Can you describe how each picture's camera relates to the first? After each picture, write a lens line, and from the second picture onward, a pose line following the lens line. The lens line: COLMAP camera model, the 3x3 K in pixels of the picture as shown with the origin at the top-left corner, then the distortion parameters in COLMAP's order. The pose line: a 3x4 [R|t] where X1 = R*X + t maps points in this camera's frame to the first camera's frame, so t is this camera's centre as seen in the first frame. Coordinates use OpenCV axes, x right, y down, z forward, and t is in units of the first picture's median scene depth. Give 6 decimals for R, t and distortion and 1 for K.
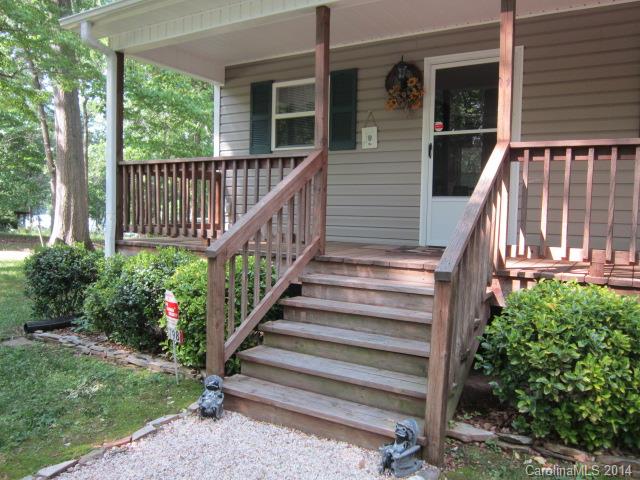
lens RADIAL K [[519.5, 0, 321.9], [0, 519.5, 240.0], [0, 0, 1]] dist [-0.006633, -0.001488]
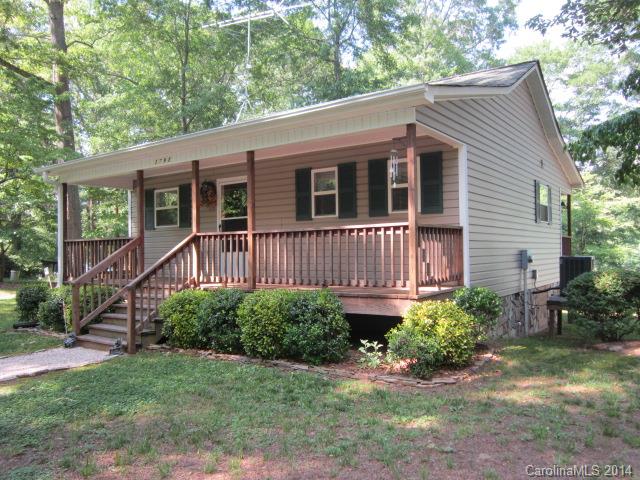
lens RADIAL K [[526.5, 0, 317.6], [0, 526.5, 241.6], [0, 0, 1]] dist [-0.029393, -0.001820]
pose [[0.996427, -0.042064, -0.073233, 0.812671], [0.036433, 0.996397, -0.076593, 0.041517], [0.076191, 0.073652, 0.994369, -1.006921]]
